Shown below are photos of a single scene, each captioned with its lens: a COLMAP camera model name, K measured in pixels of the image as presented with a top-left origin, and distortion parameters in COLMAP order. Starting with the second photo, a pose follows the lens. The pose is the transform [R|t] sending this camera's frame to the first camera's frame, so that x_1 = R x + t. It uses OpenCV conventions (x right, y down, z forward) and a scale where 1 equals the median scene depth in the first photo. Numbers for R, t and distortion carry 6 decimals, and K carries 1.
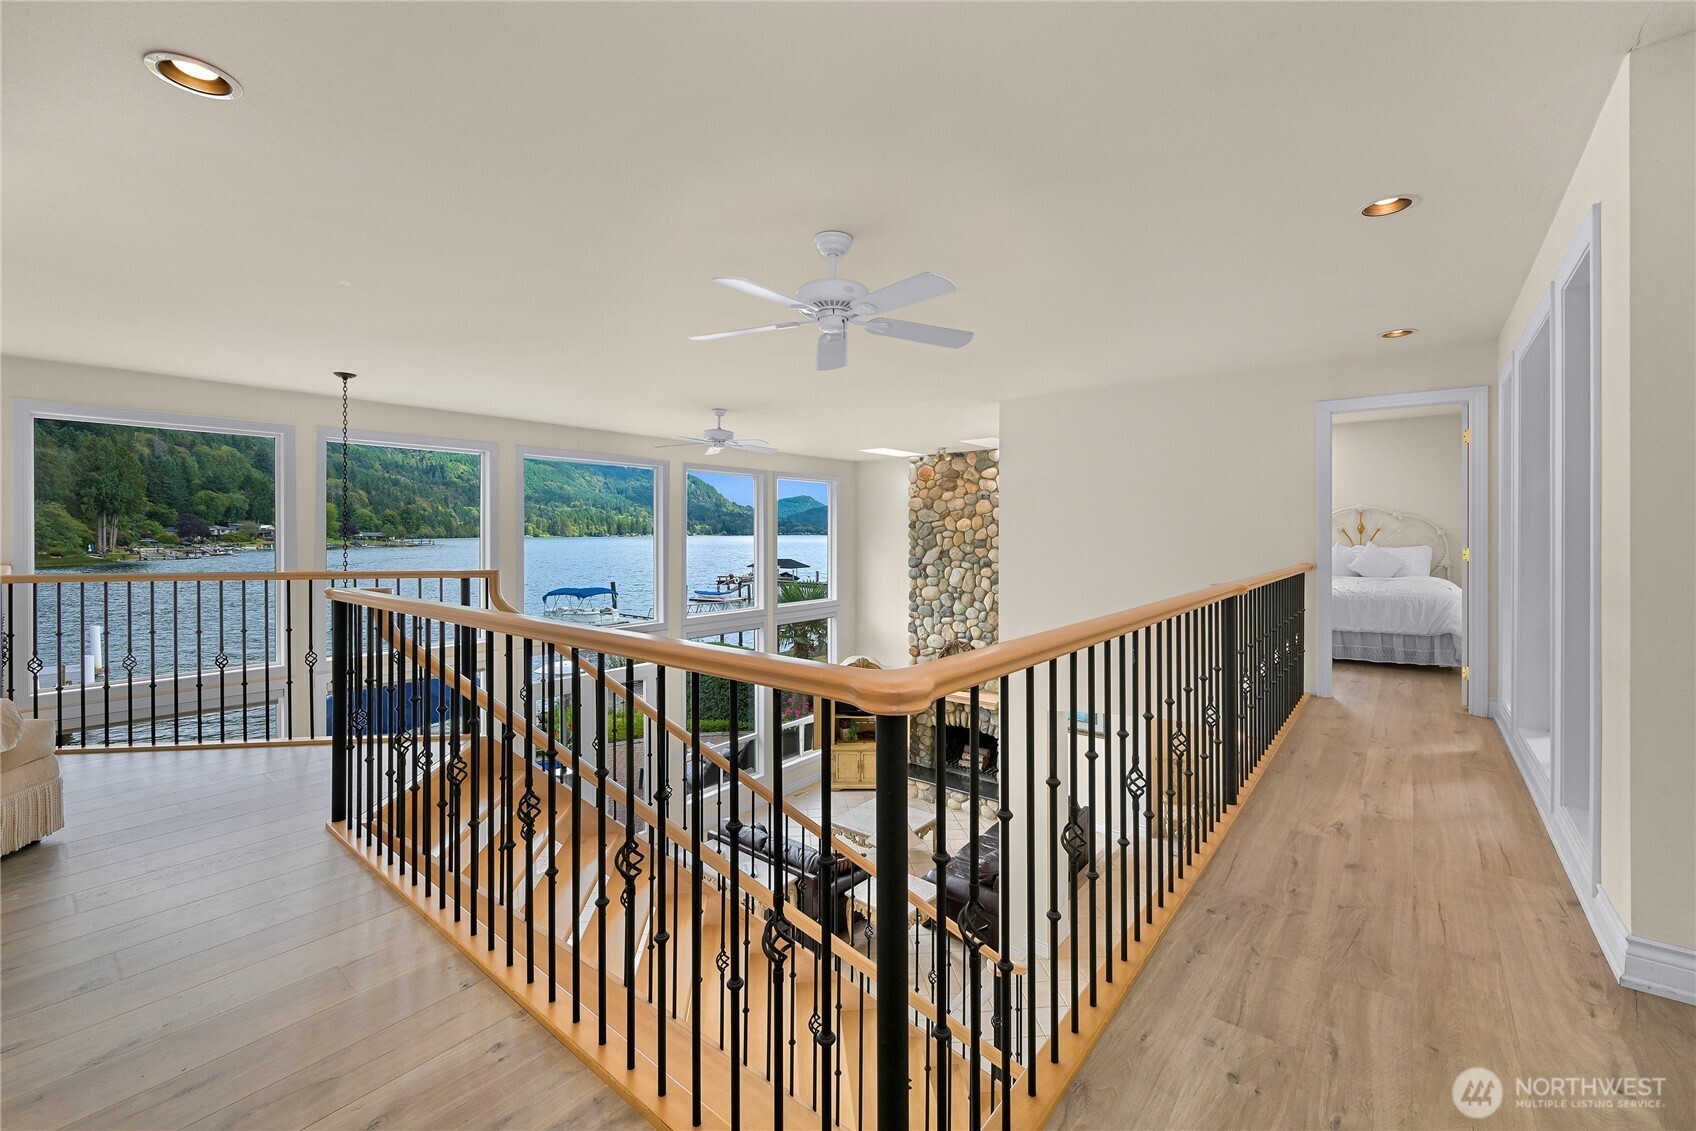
lens RADIAL K [[669.6, 0, 854.9], [0, 669.6, 537.7], [0, 0, 1]] dist [-0.000824, -0.002014]
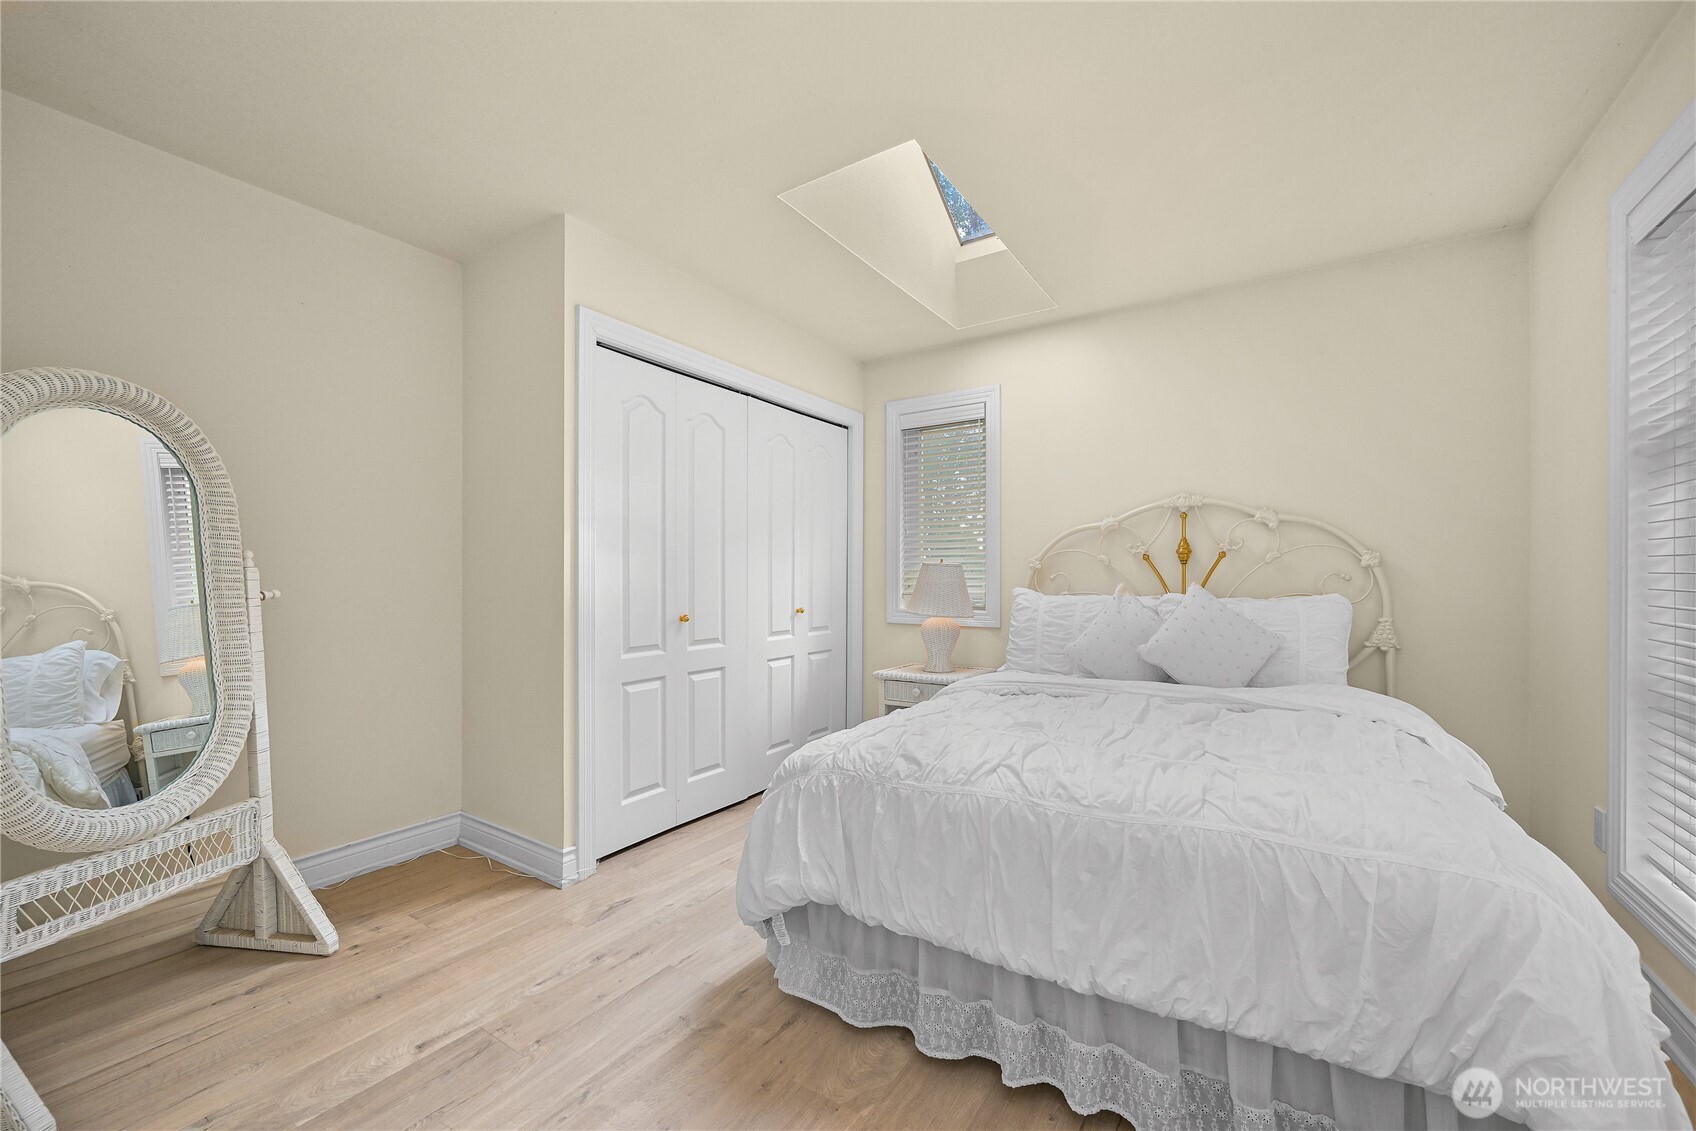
lens RADIAL K [[669.6, 0, 843.3], [0, 669.6, 574.8], [0, 0, 1]] dist [-0.000824, -0.002014]
pose [[0.994837, 0.002747, 0.101449, 0.542912], [-0.001056, 0.999860, -0.016720, 0.007933], [-0.101481, 0.016527, 0.994700, 0.656774]]
